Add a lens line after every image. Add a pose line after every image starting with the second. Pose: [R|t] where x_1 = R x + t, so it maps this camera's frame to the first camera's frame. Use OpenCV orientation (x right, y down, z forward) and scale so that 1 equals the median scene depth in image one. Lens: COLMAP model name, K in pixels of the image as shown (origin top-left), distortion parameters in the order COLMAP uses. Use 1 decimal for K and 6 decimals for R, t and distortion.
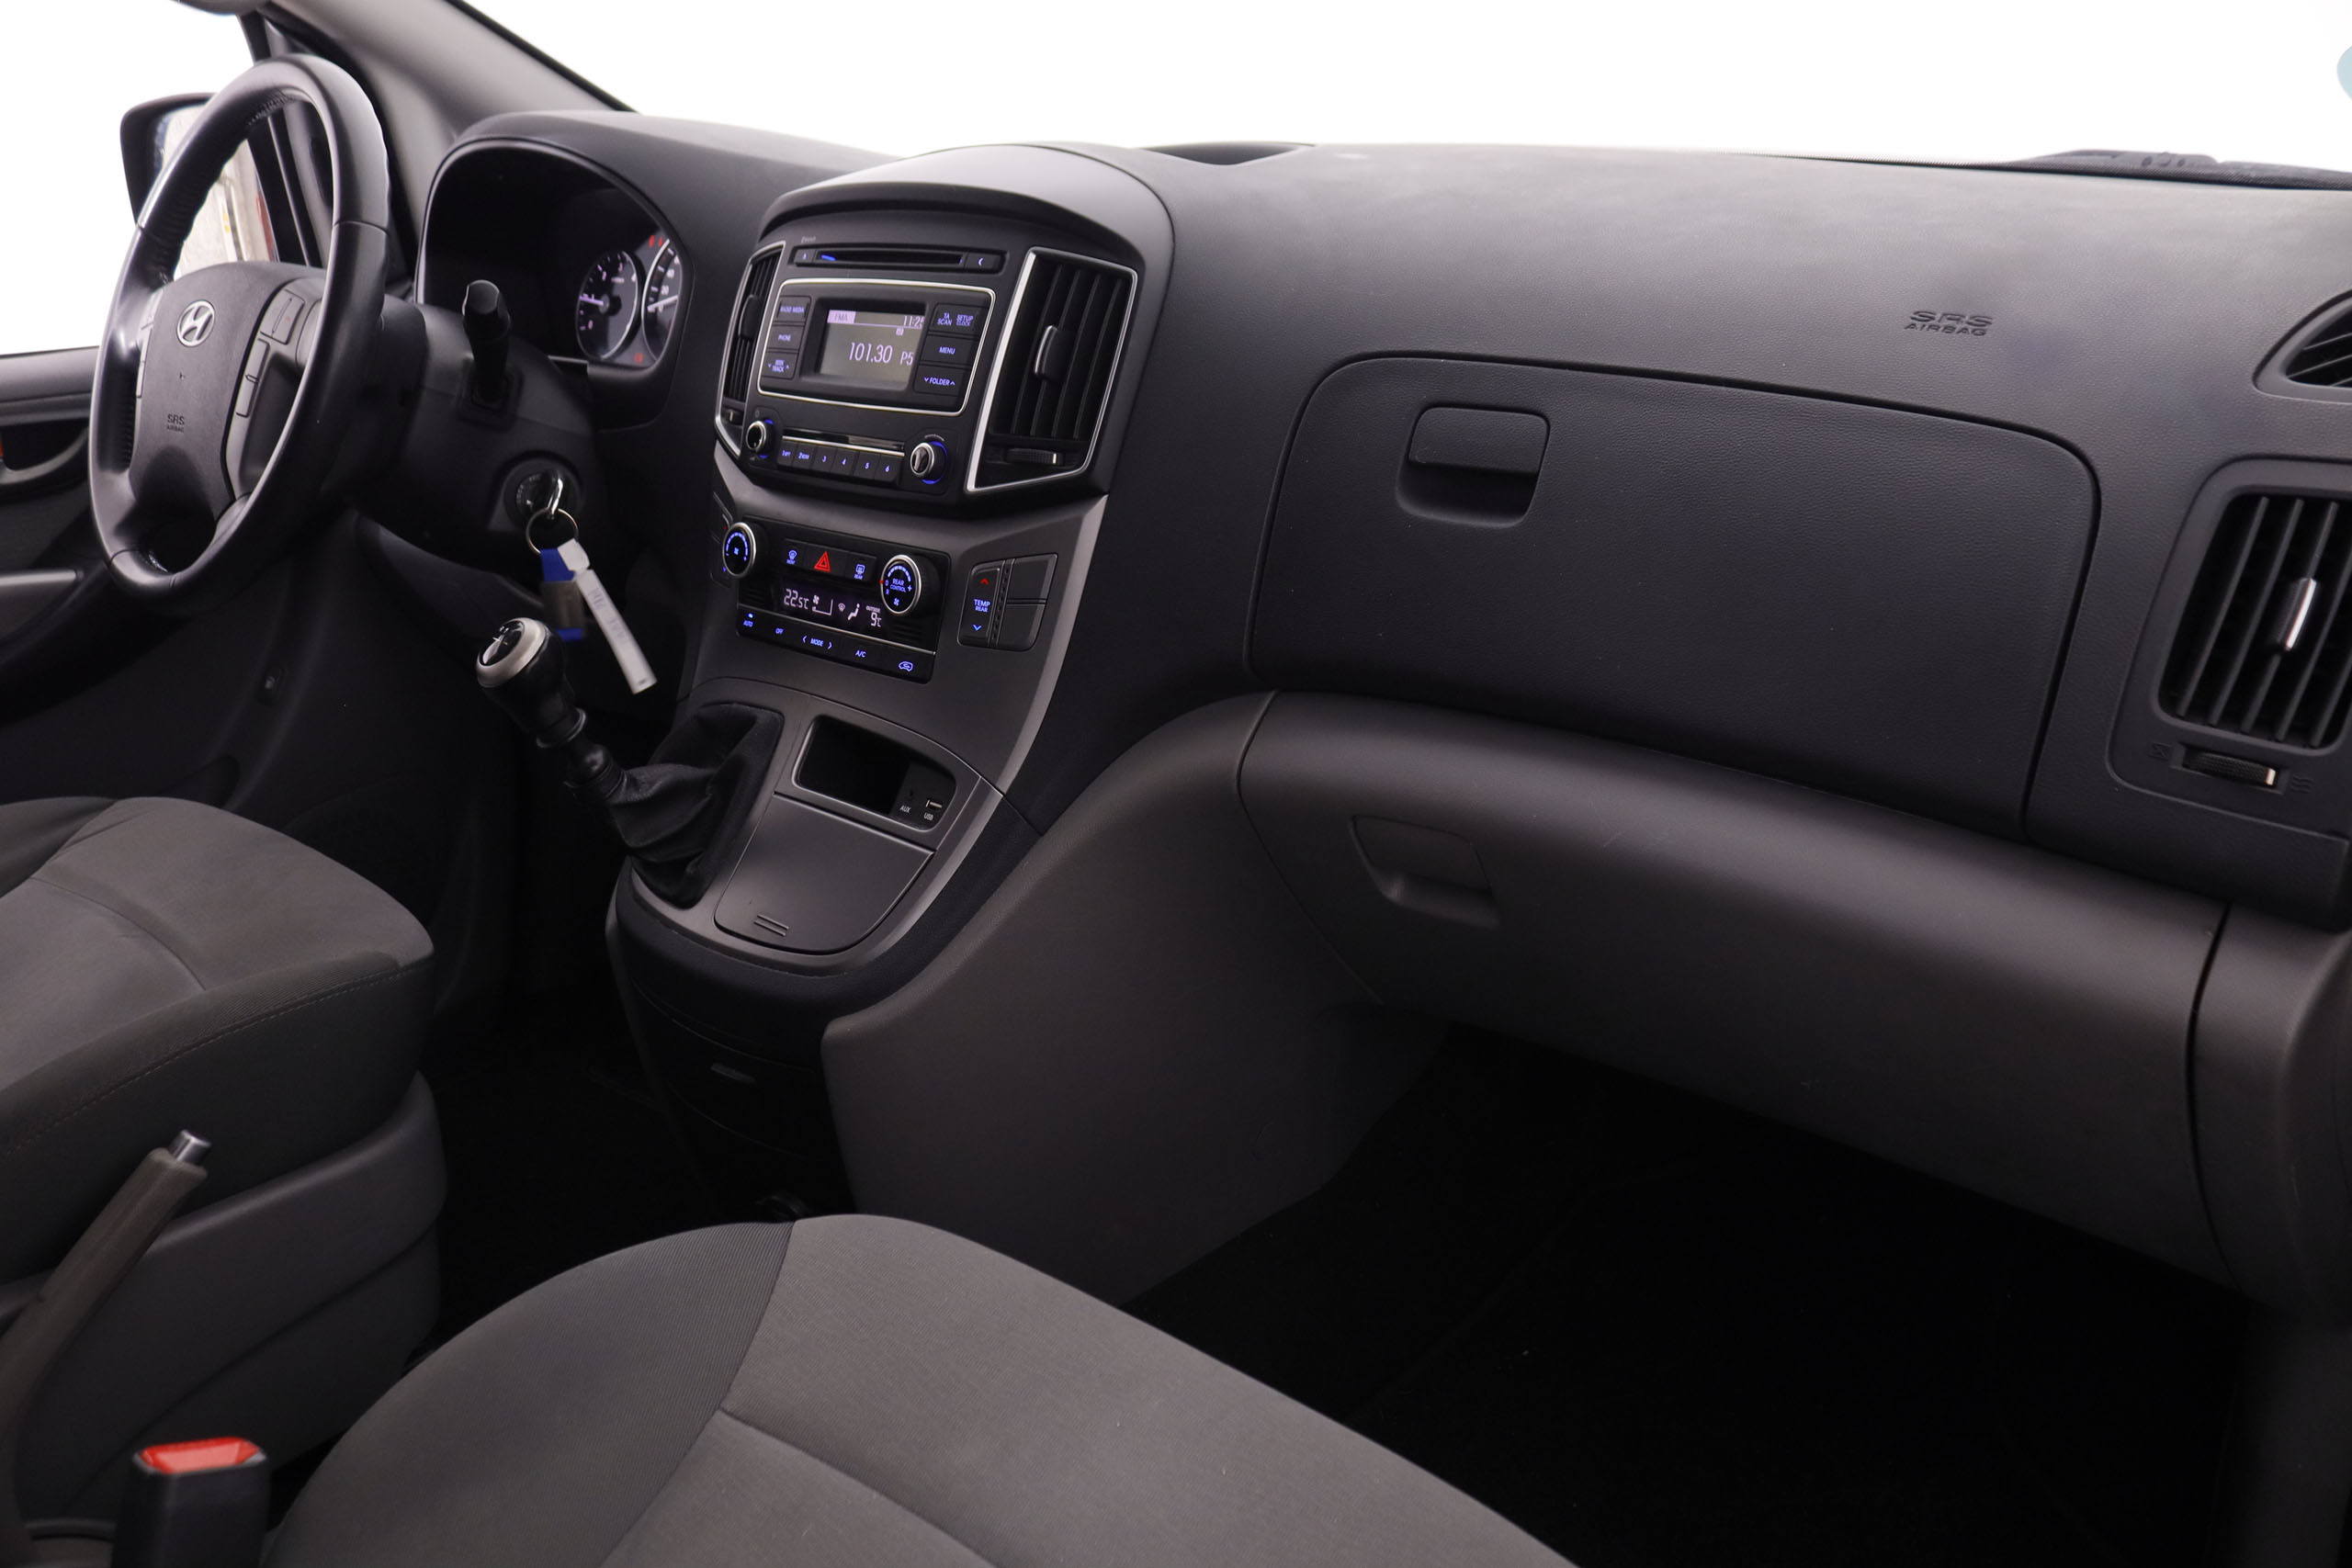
lens RADIAL K [[1898.4, 0, 1178.7], [0, 1898.4, 759.8], [0, 0, 1]] dist [-0.166876, 0.121937]
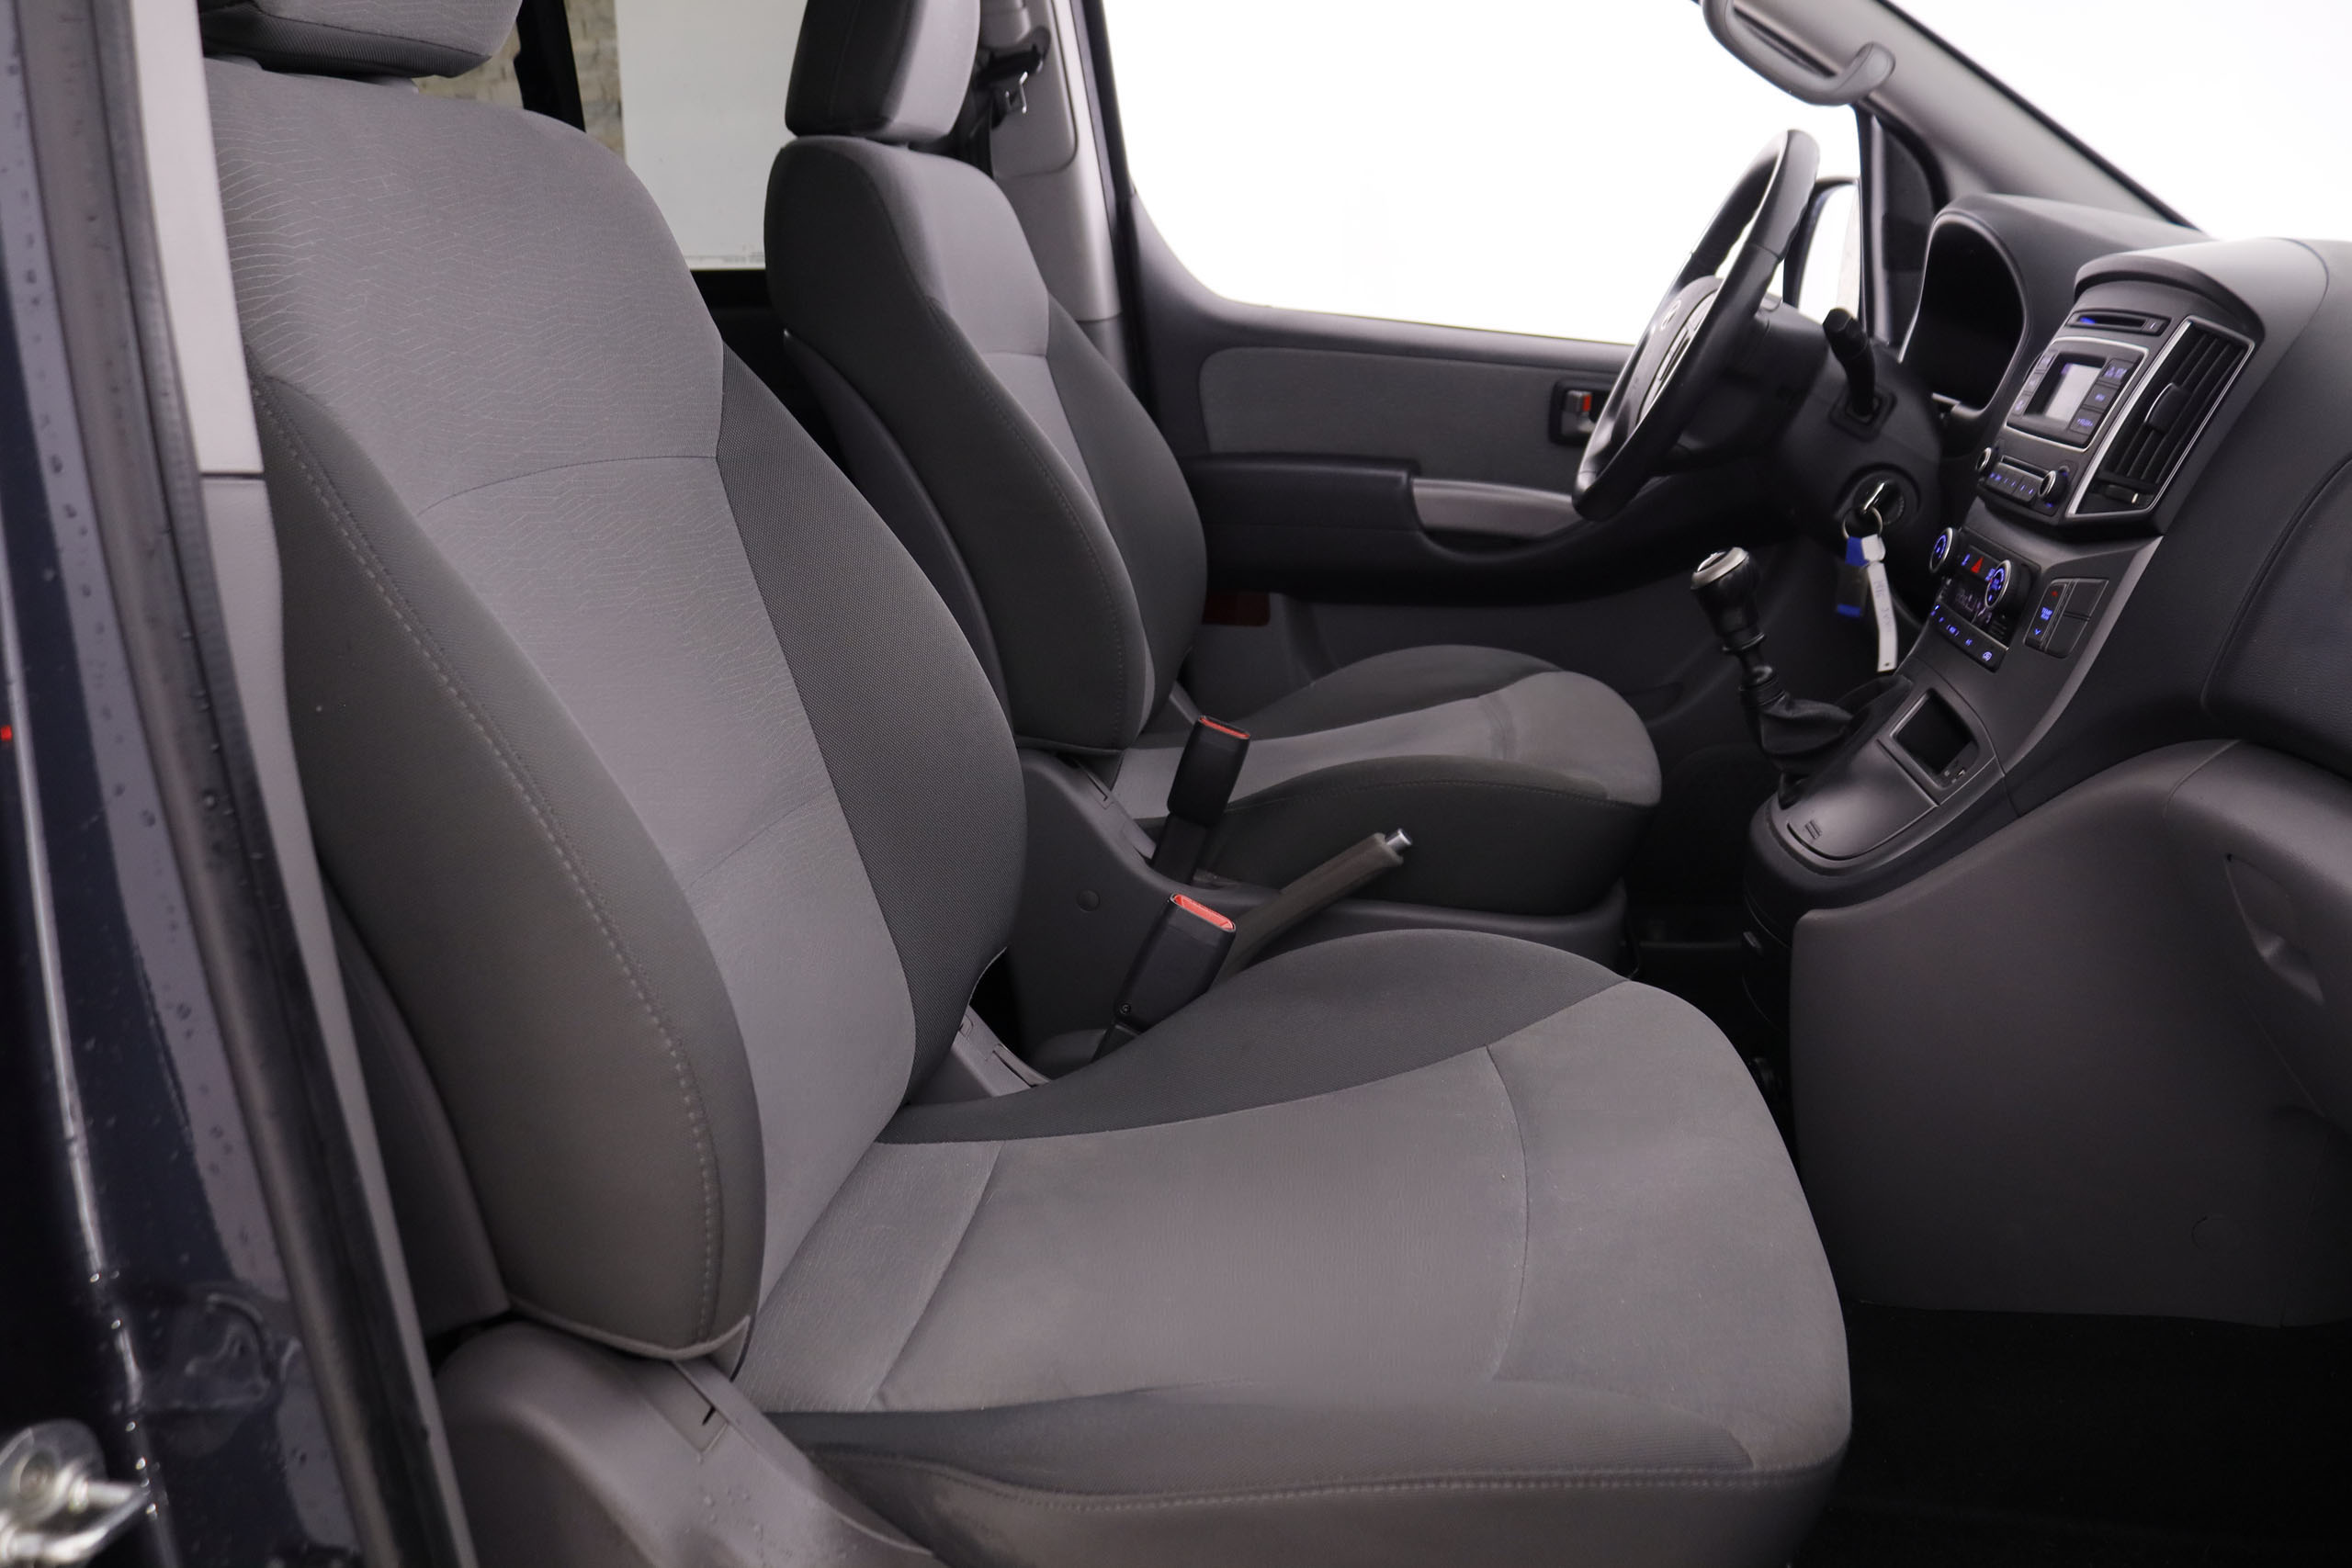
lens RADIAL K [[1942.6, 0, 1180.4], [0, 1942.6, 730.0], [0, 0, 1]] dist [-0.198724, 0.235147]
pose [[0.566171, 0.271000, -0.778466, 0.483799], [-0.351990, 0.933460, 0.068957, 0.086282], [0.745354, 0.234971, 0.623888, -0.077115]]
